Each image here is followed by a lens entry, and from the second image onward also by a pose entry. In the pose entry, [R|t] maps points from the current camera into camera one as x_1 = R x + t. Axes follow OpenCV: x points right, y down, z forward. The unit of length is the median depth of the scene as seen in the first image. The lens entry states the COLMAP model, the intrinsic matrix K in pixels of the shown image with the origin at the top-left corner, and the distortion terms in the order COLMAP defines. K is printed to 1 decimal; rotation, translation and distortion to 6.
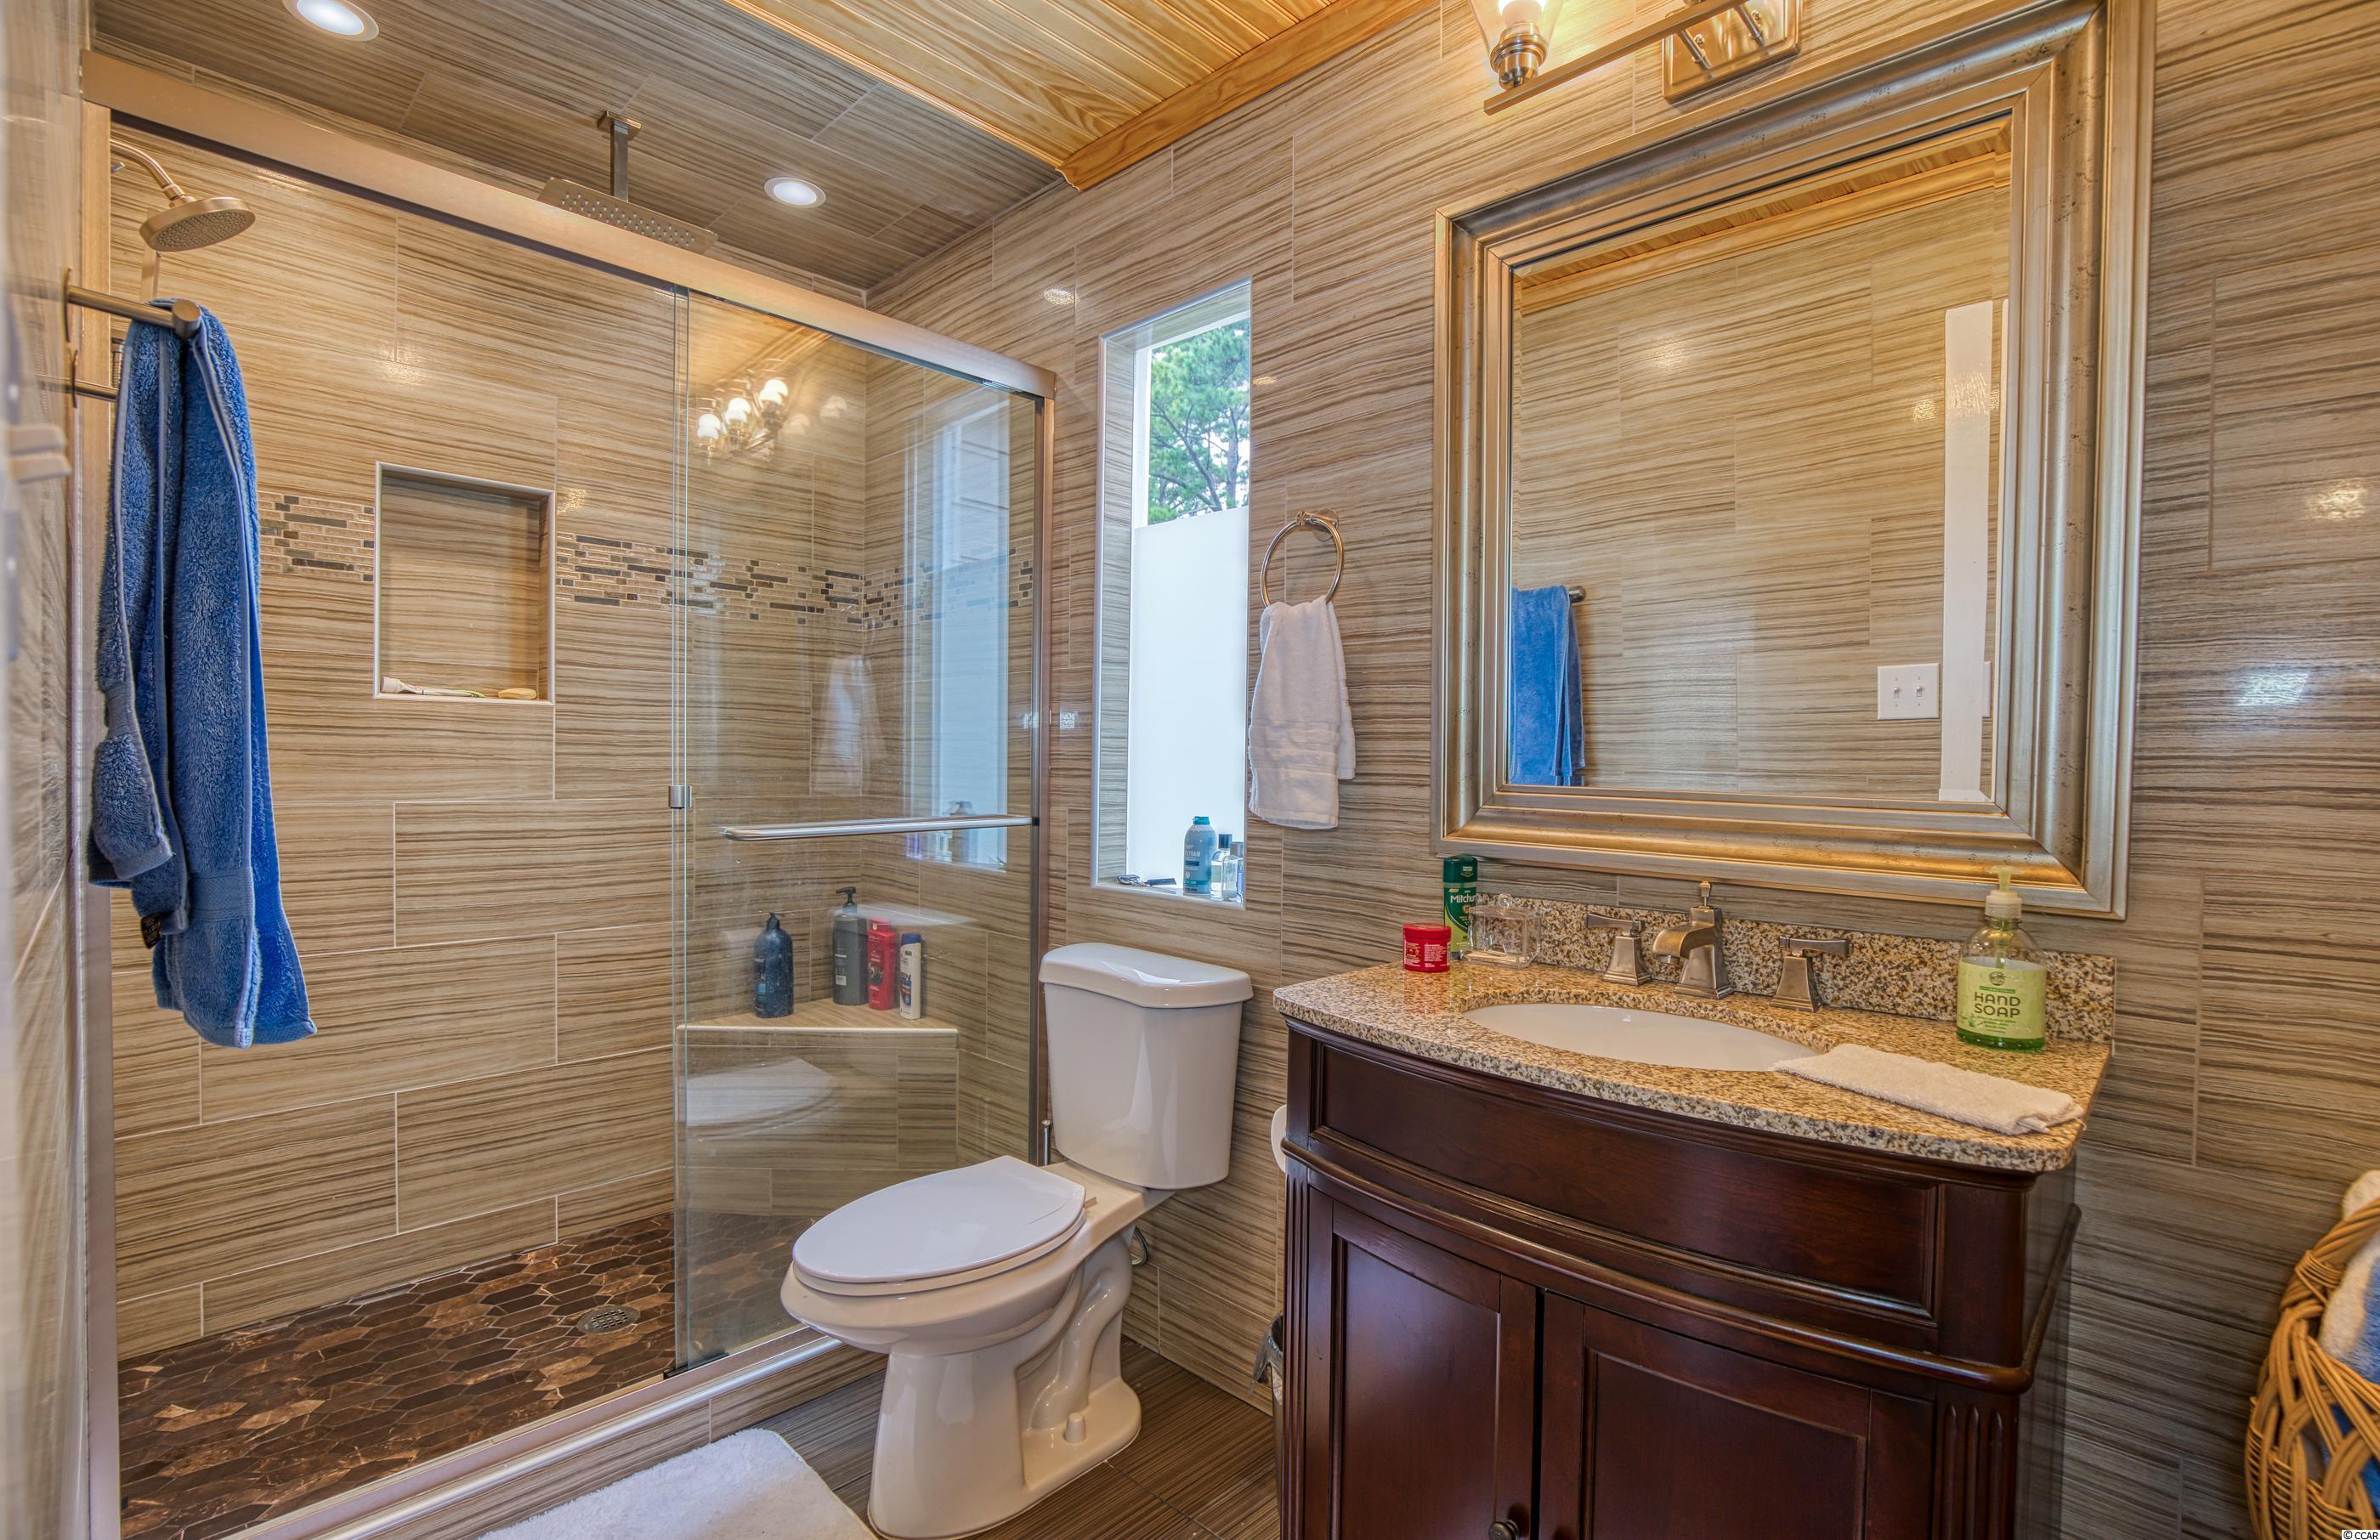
lens RADIAL K [[1083.2, 0, 1204.9], [0, 1083.2, 779.4], [0, 0, 1]] dist [-0.028672, 0.006516]
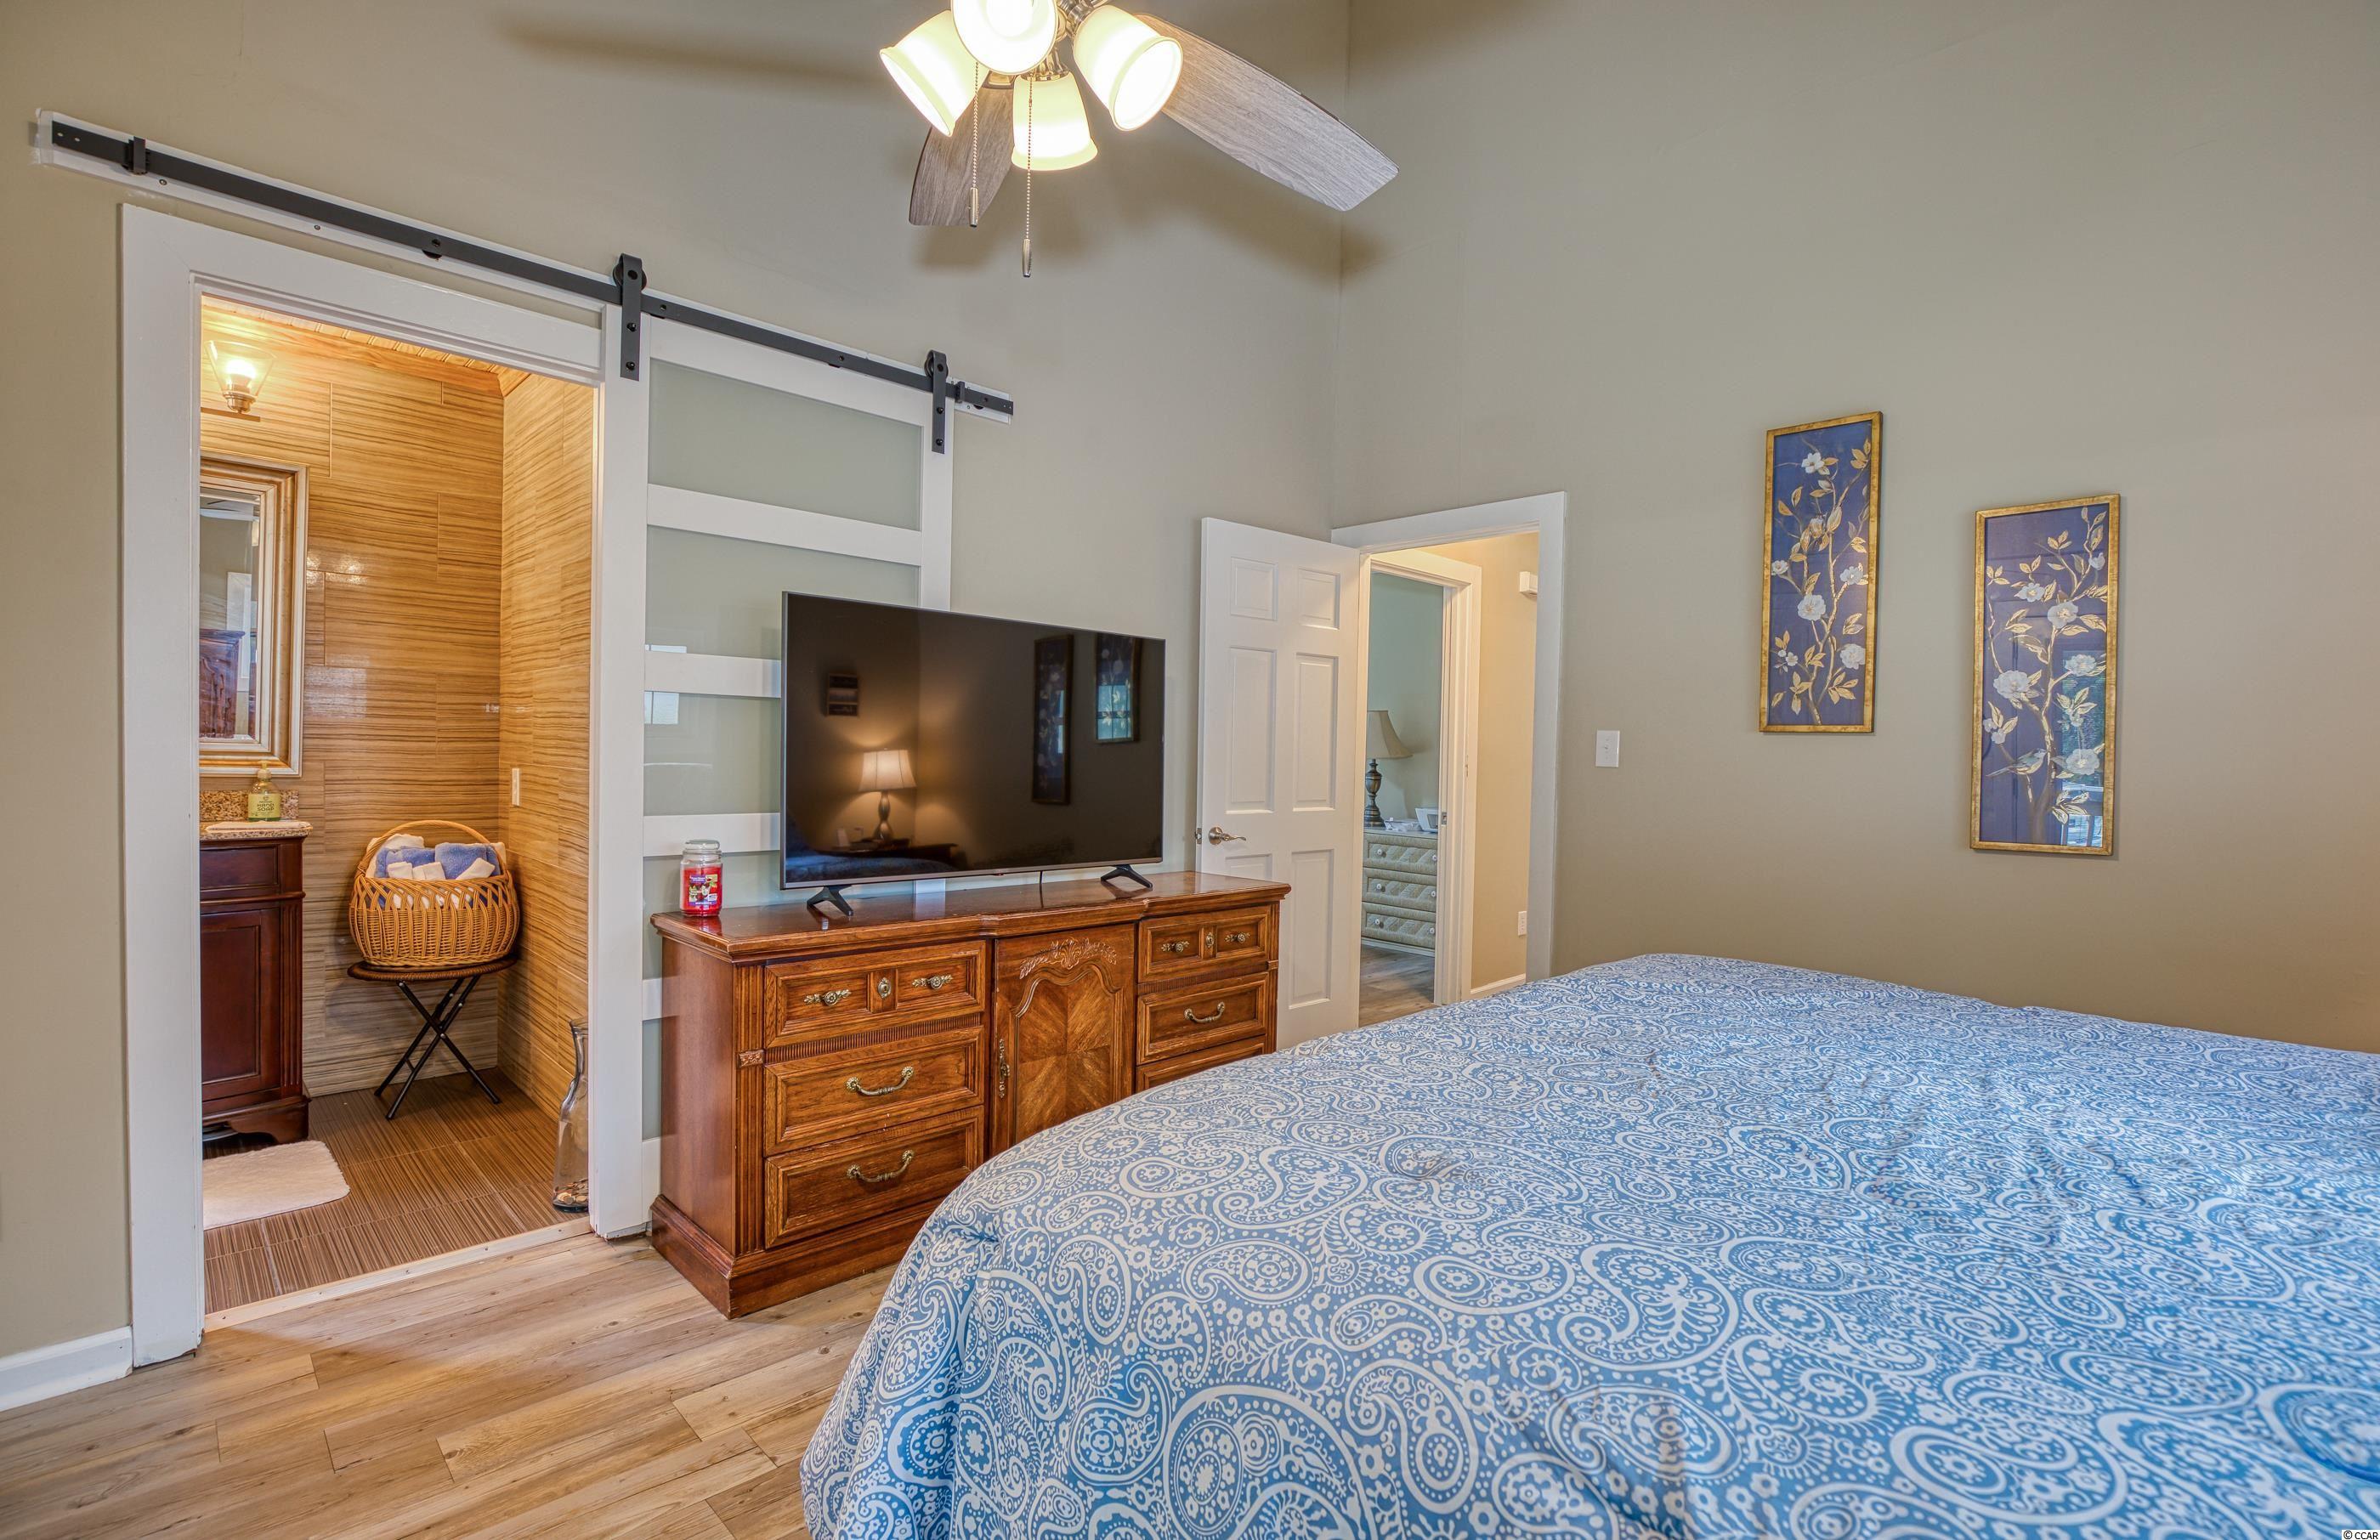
lens RADIAL K [[1083.2, 0, 1204.9], [0, 1083.2, 779.4], [0, 0, 1]] dist [-0.028672, 0.006516]
pose [[0.022589, -0.037669, 0.999035, -2.183578], [-0.004316, 0.999277, 0.037775, 0.010848], [-0.999736, -0.005166, 0.022410, -1.704660]]
